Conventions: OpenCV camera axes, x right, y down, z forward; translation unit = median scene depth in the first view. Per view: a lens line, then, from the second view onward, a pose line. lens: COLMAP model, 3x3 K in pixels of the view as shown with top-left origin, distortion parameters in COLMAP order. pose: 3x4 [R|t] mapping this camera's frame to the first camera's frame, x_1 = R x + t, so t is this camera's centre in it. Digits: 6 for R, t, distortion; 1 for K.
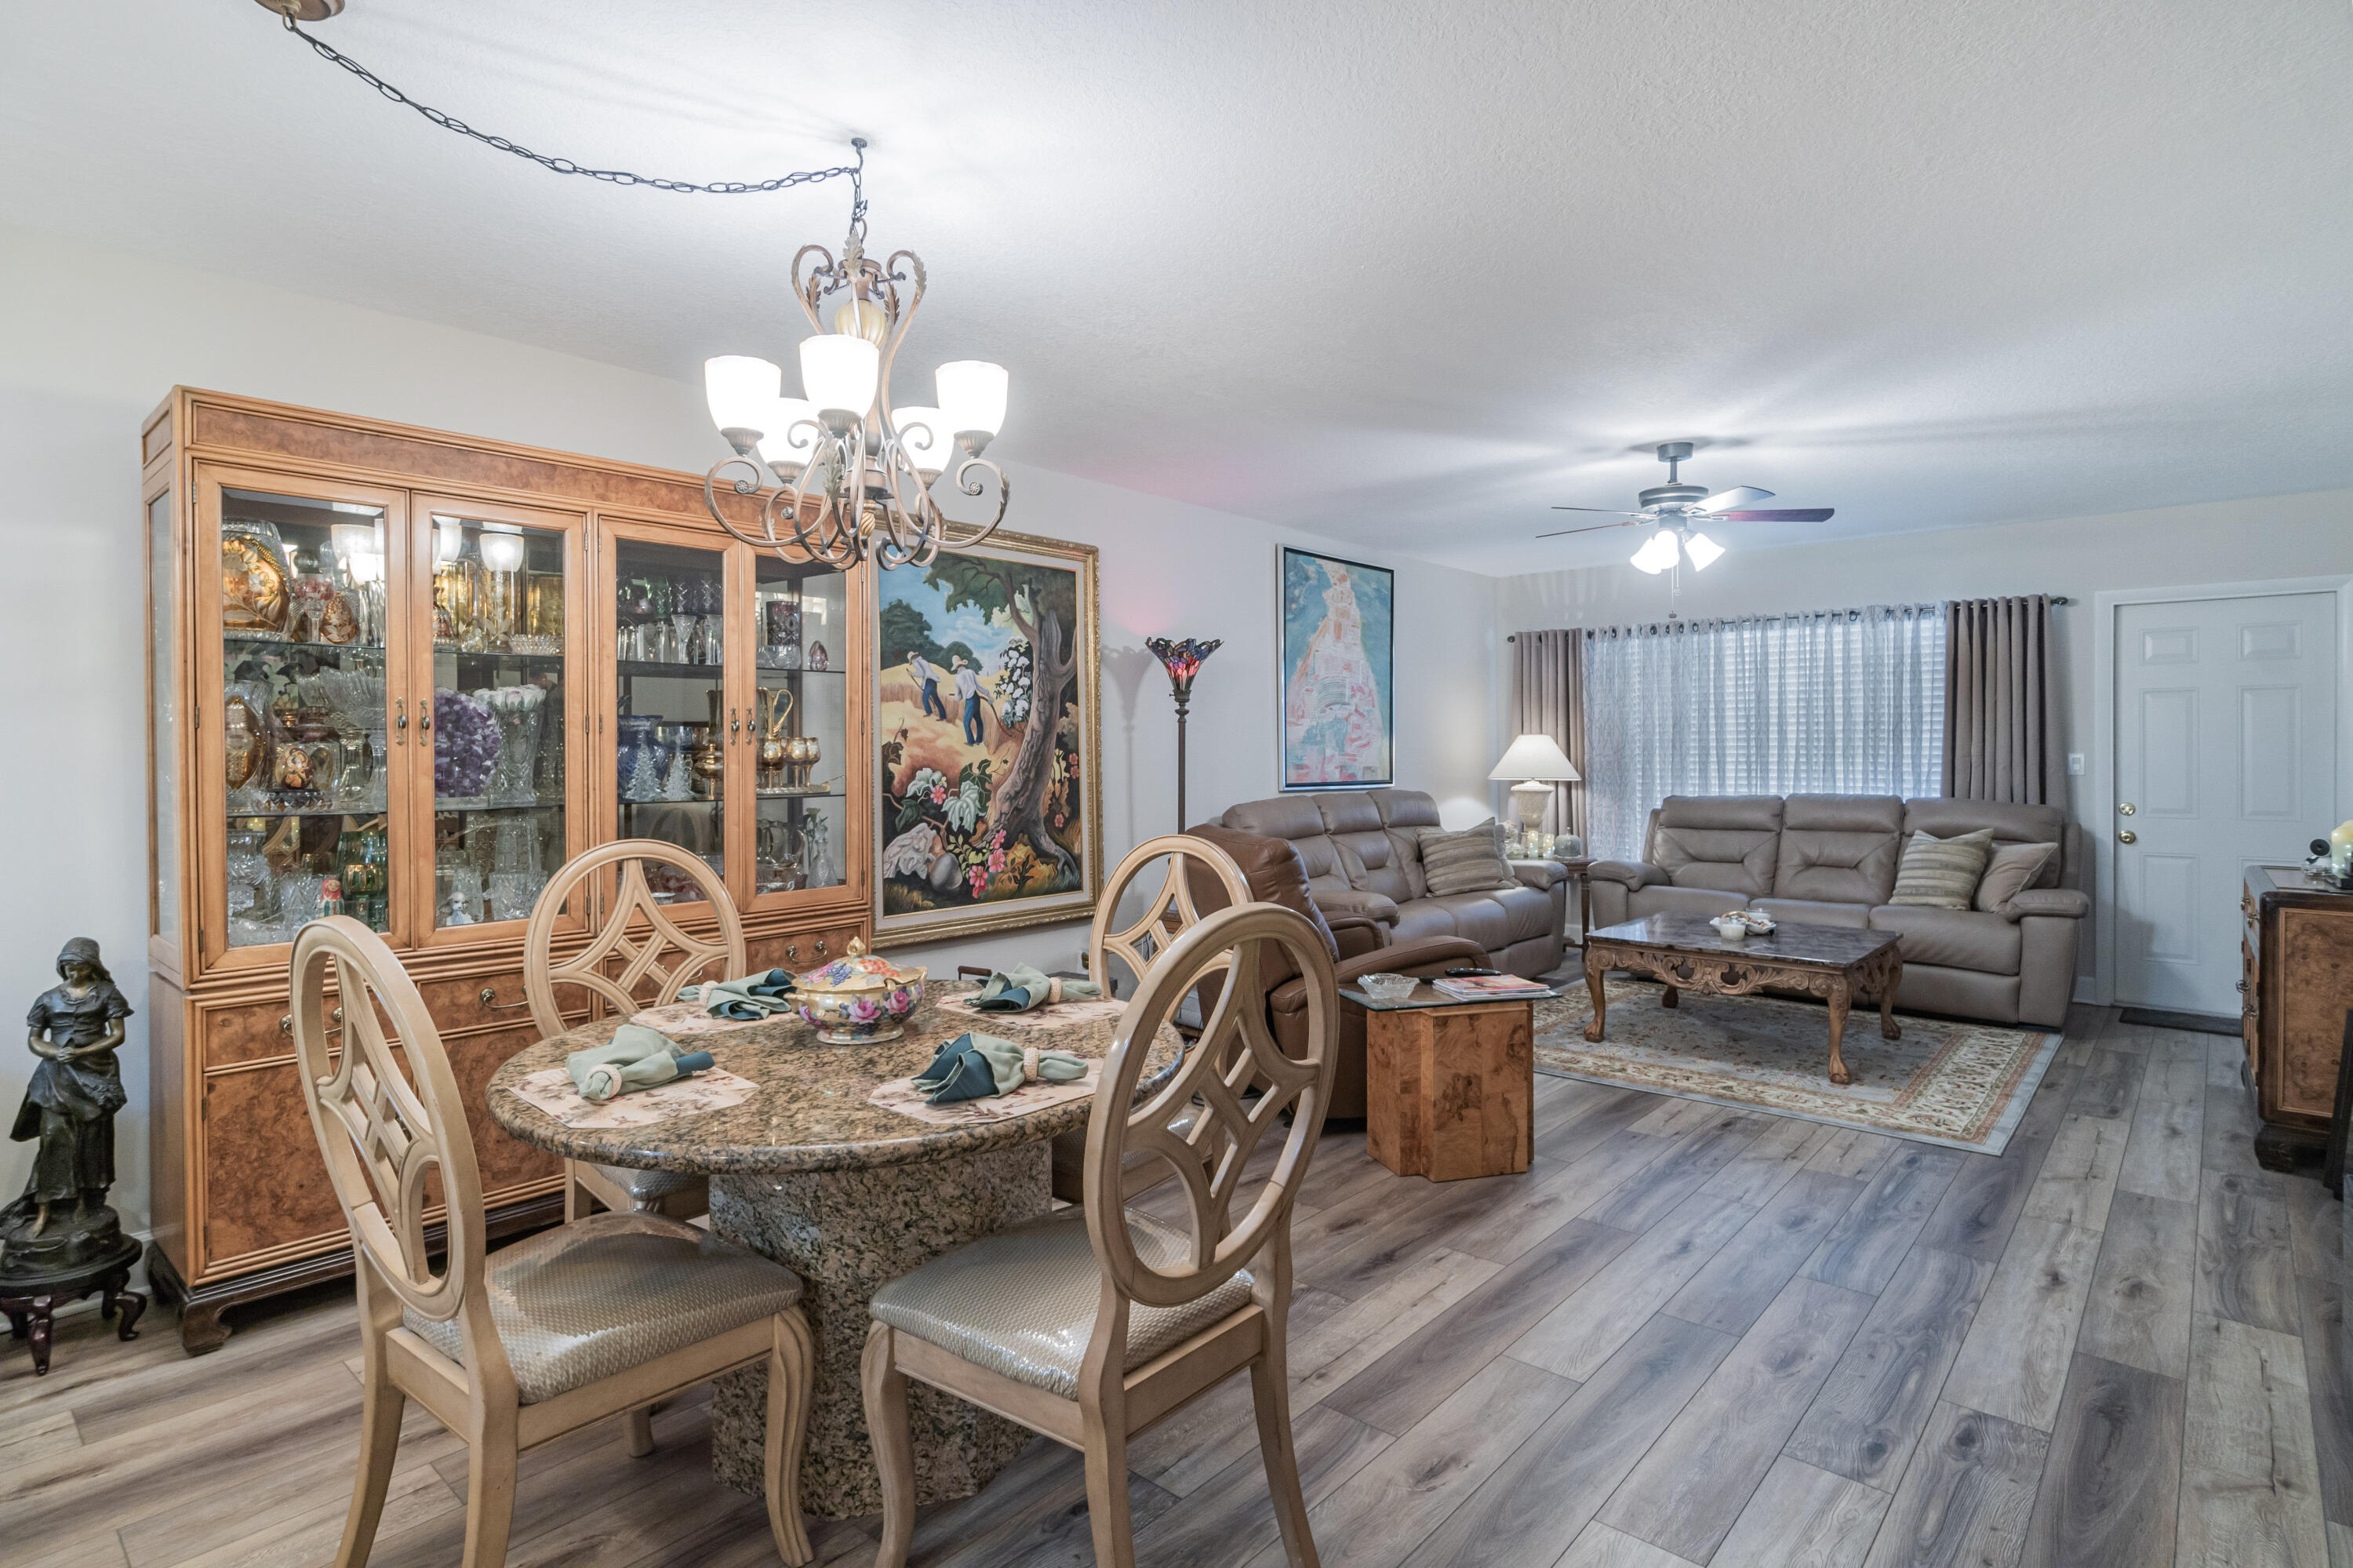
lens RADIAL K [[1194.6, 0, 1161.6], [0, 1194.6, 752.1], [0, 0, 1]] dist [-0.013689, -0.000043]
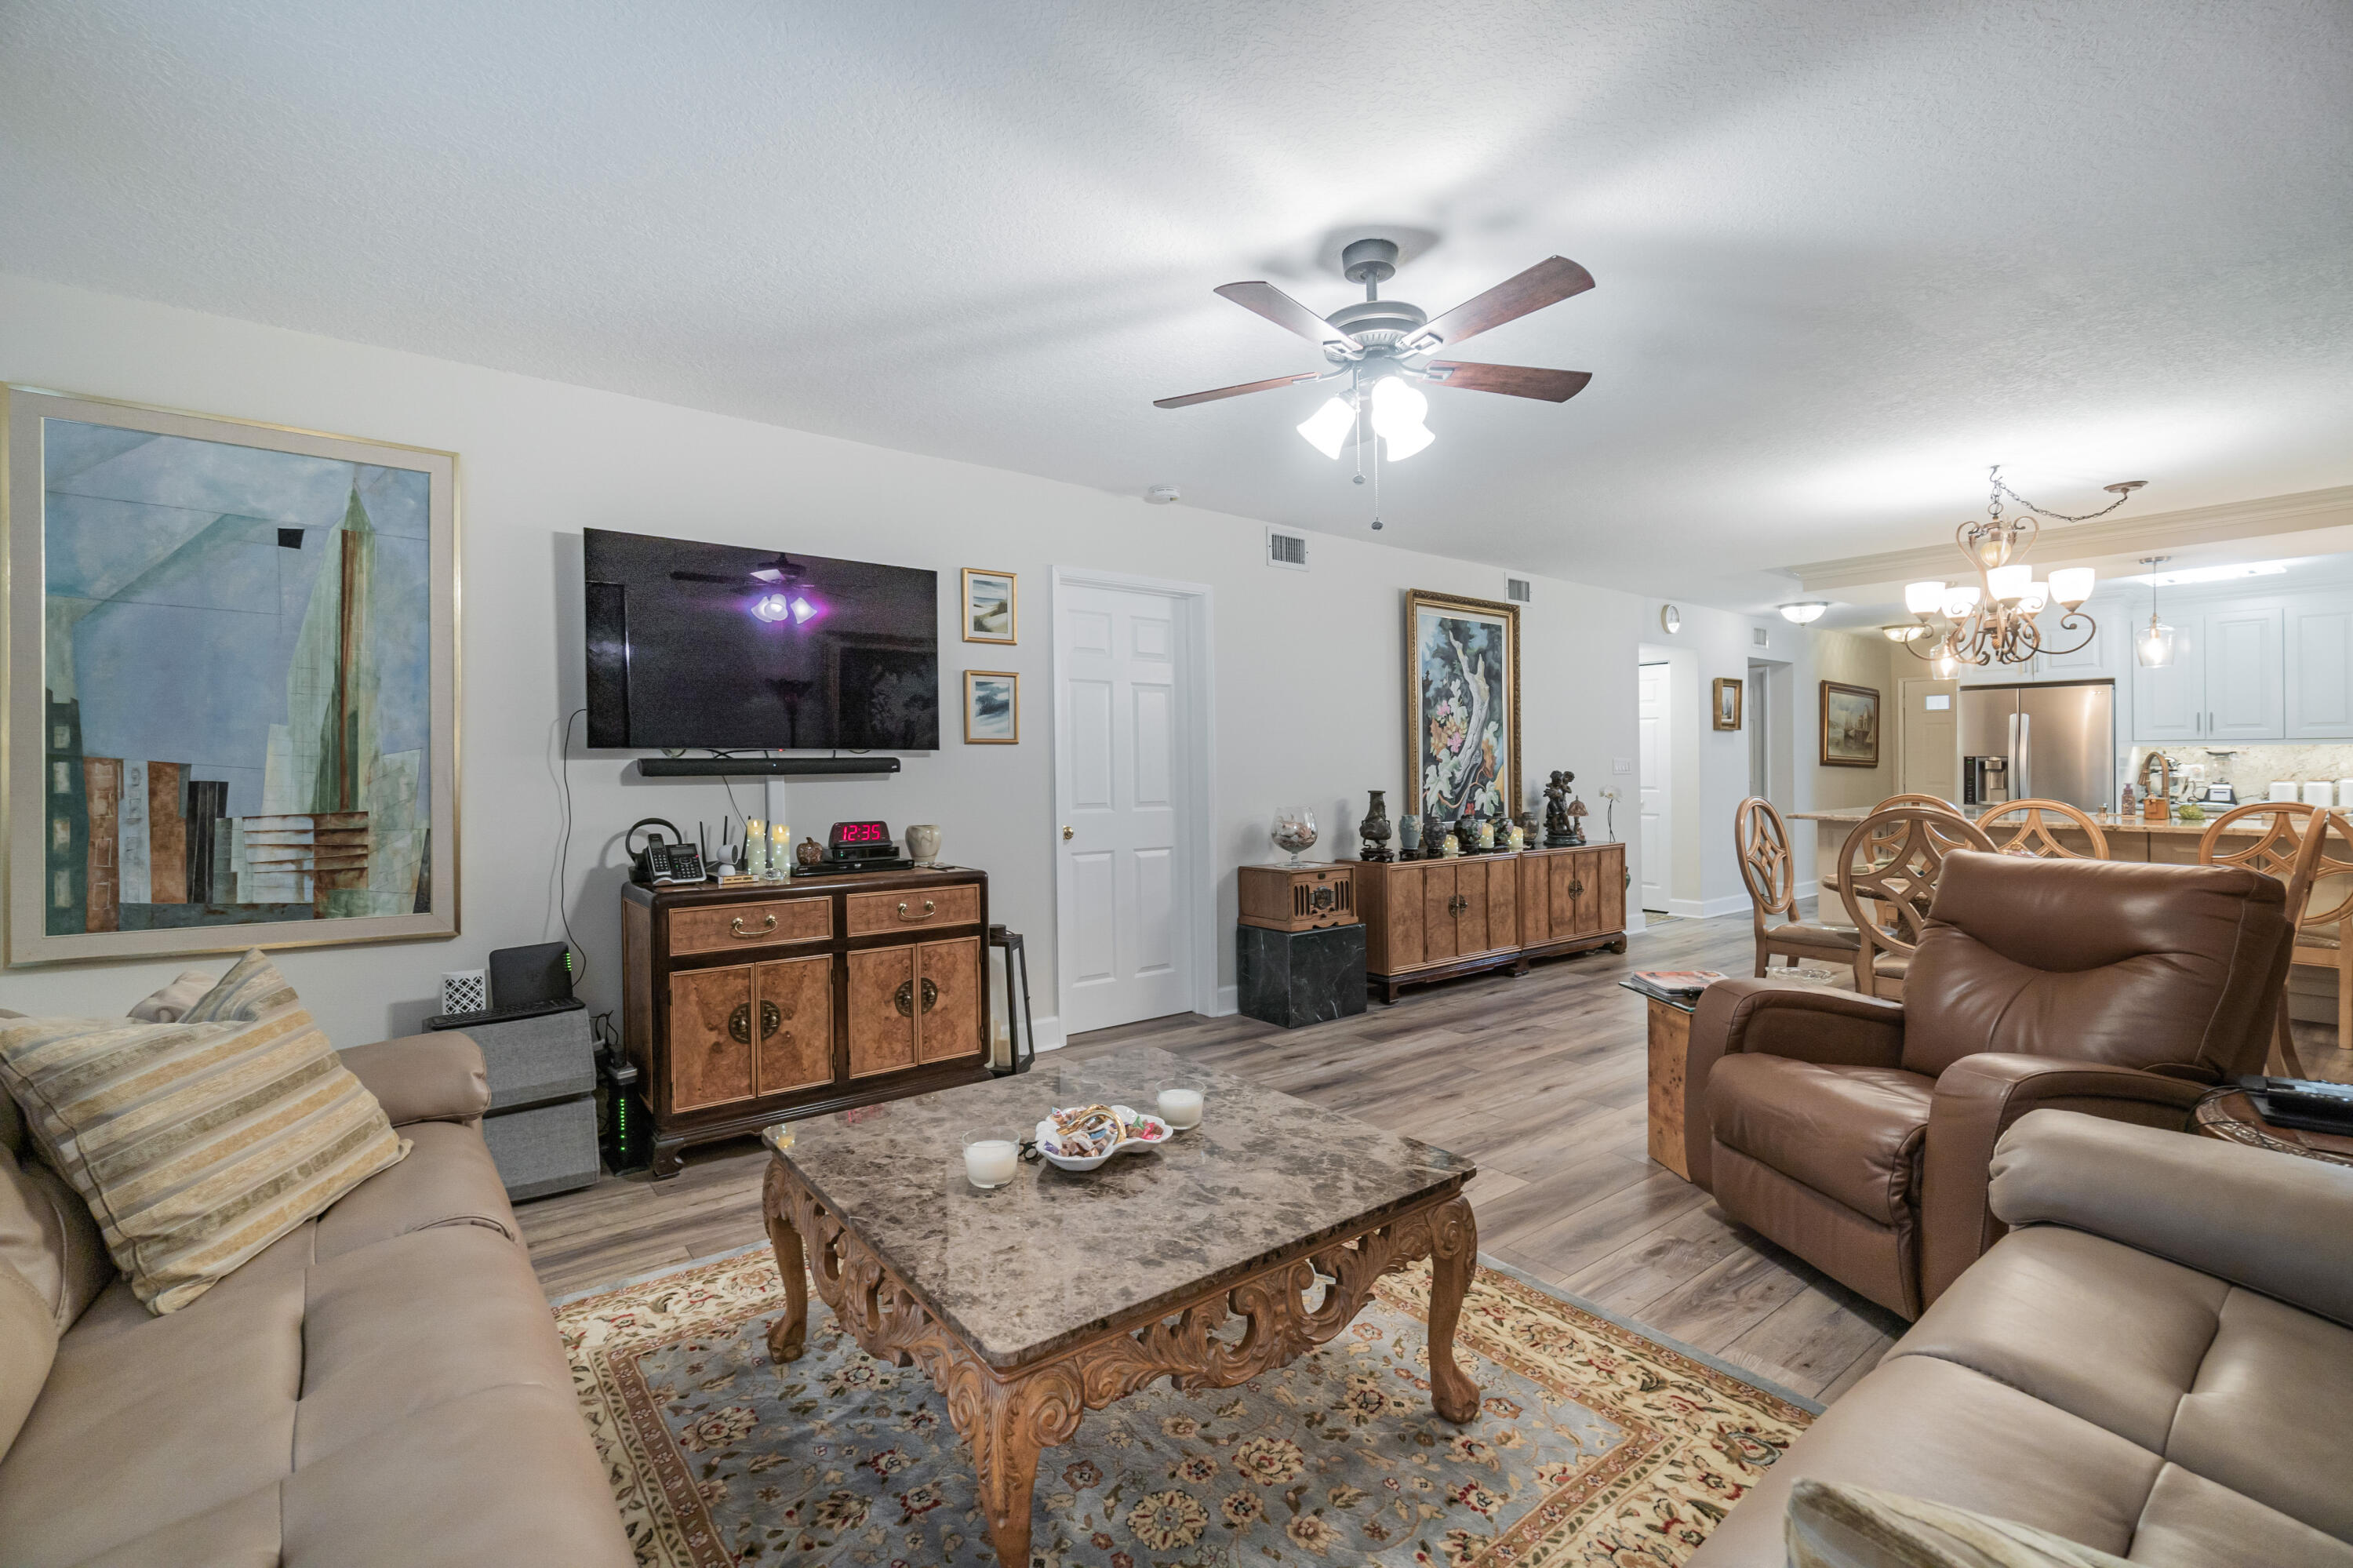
lens RADIAL K [[1010.3, 0, 1162.4], [0, 1010.3, 754.8], [0, 0, 1]] dist [-0.004517, 0.001023]
pose [[-0.981348, 0.005549, 0.192159, 0.399946], [0.004165, 0.999962, -0.007604, 0.007565], [-0.192194, -0.006662, -0.981334, 1.394513]]
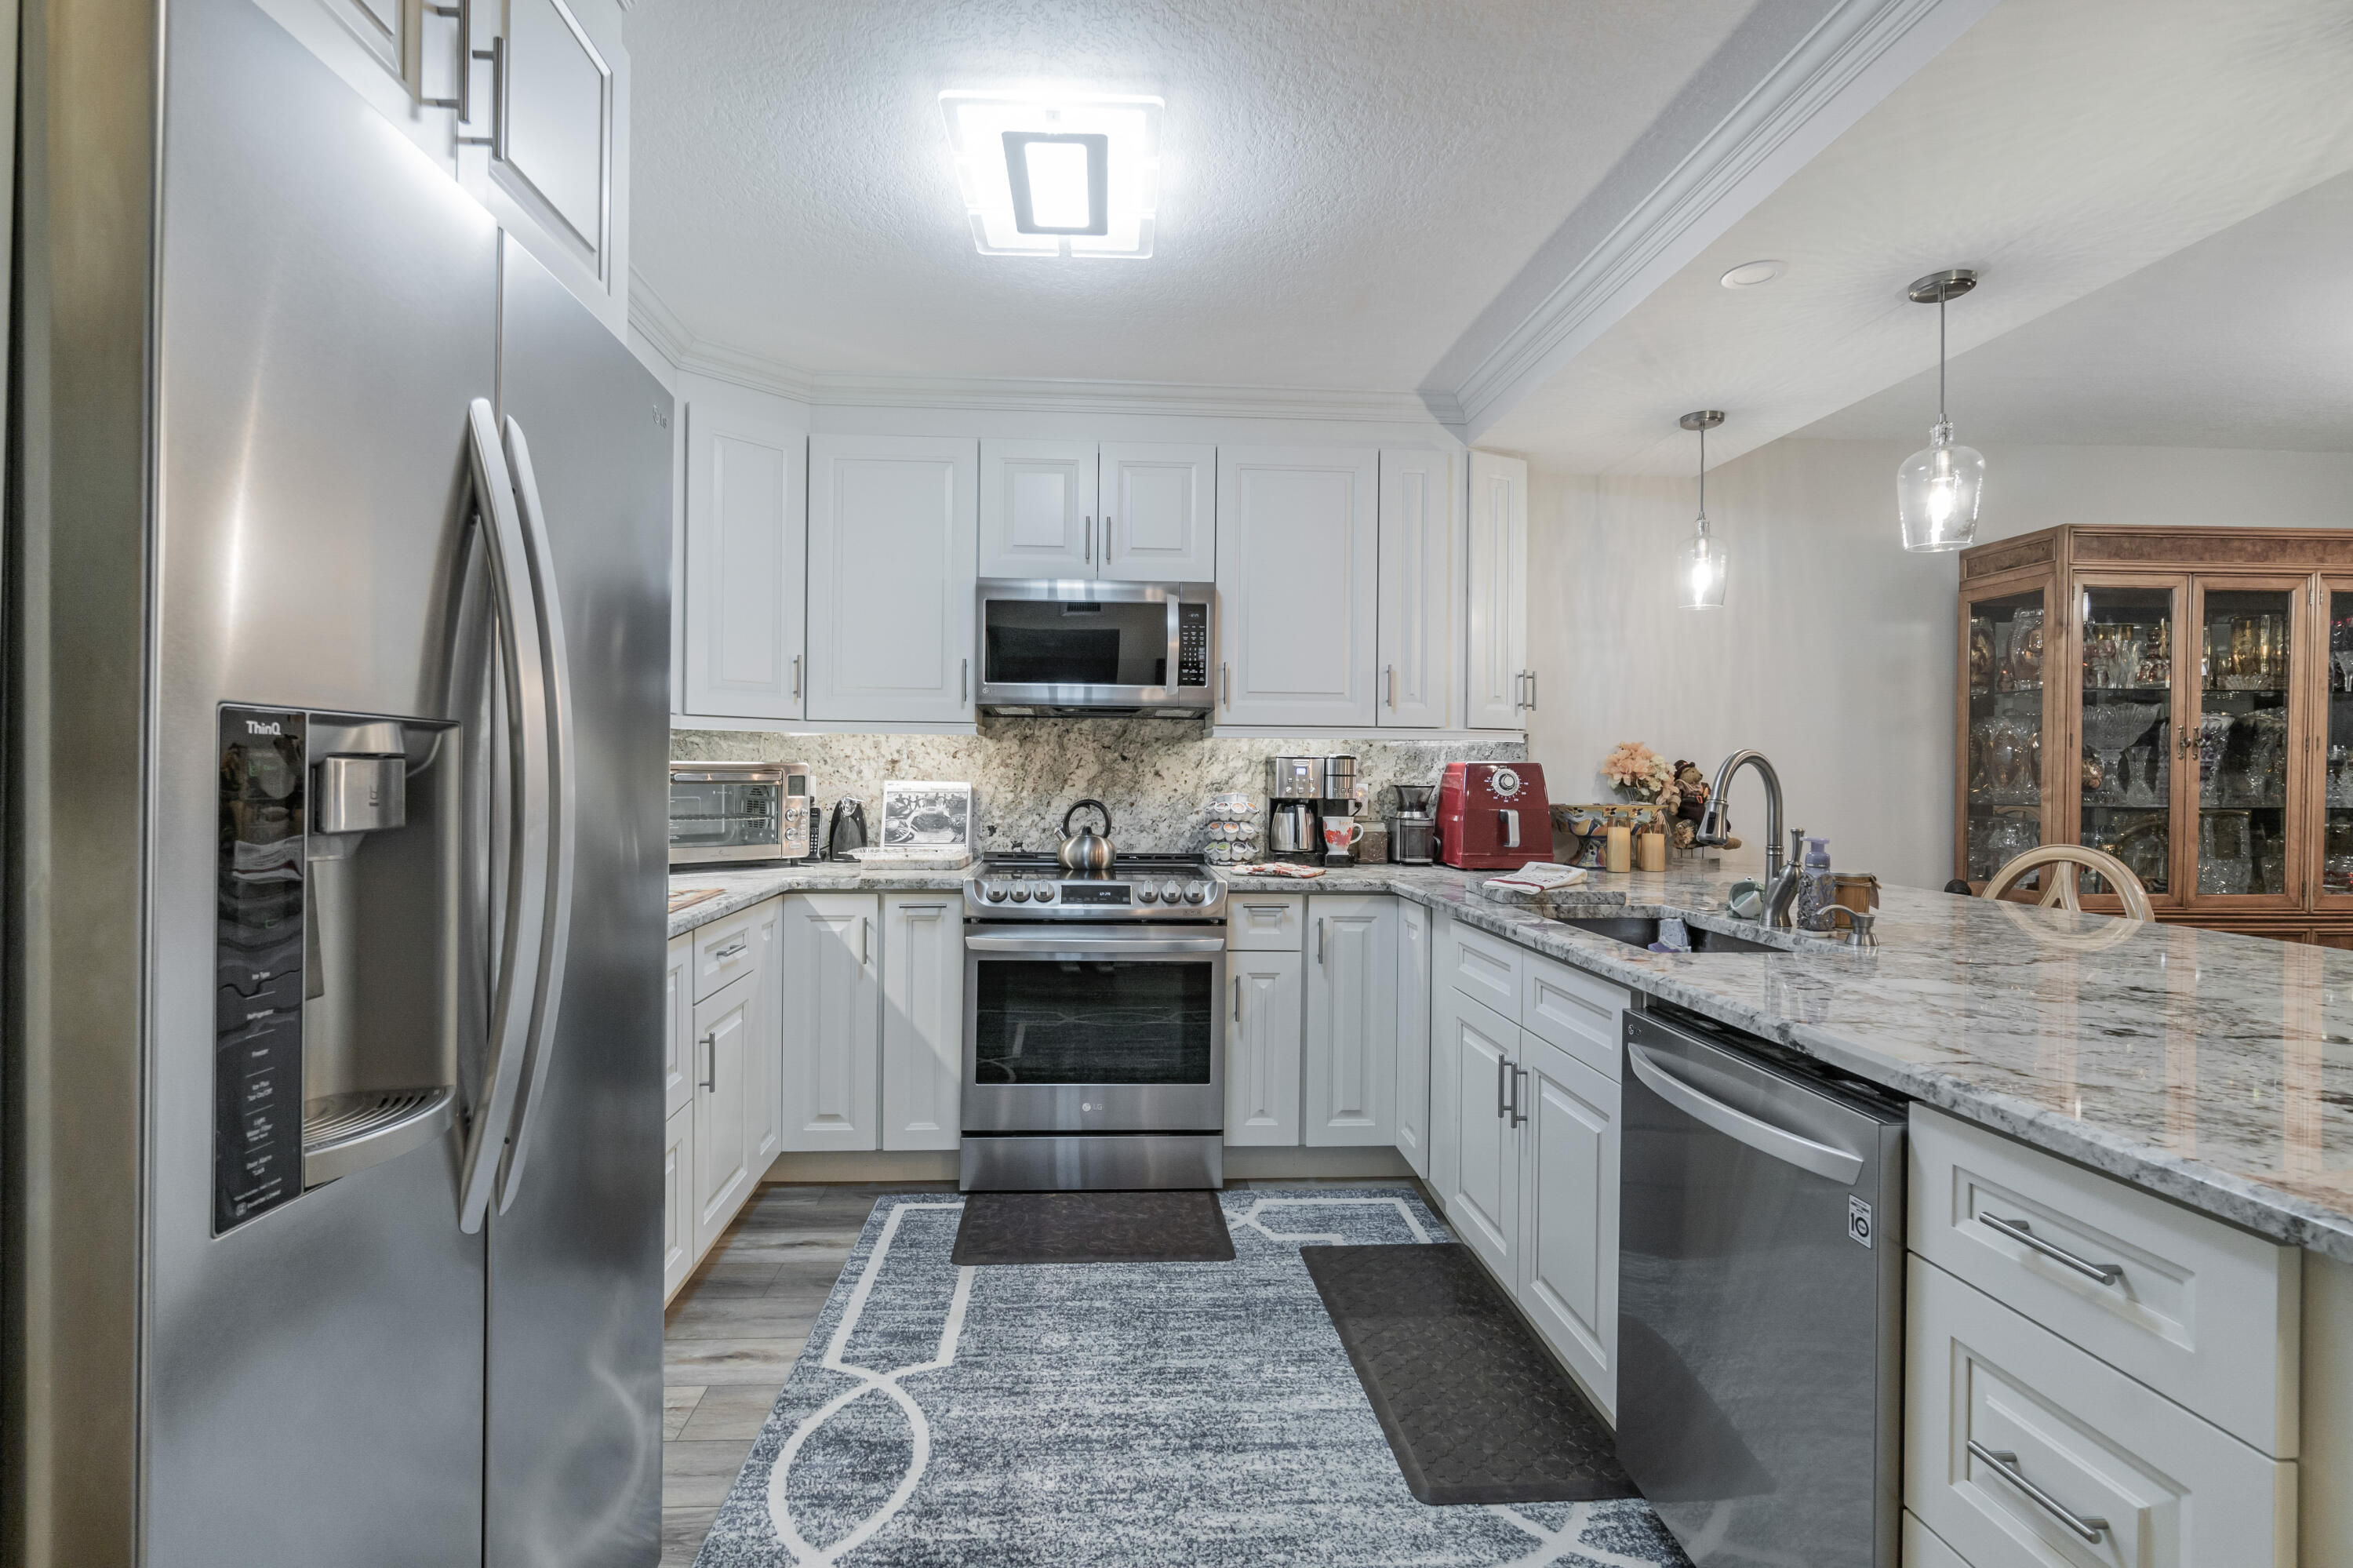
lens RADIAL K [[1095.5, 0, 1150.0], [0, 1095.5, 778.2], [0, 0, 1]] dist [-0.005148, 0.001616]
pose [[0.709996, 0.009432, -0.704143, -0.332718], [-0.008455, 0.999952, 0.004870, 0.010908], [0.704155, 0.002496, 0.710042, -0.413789]]
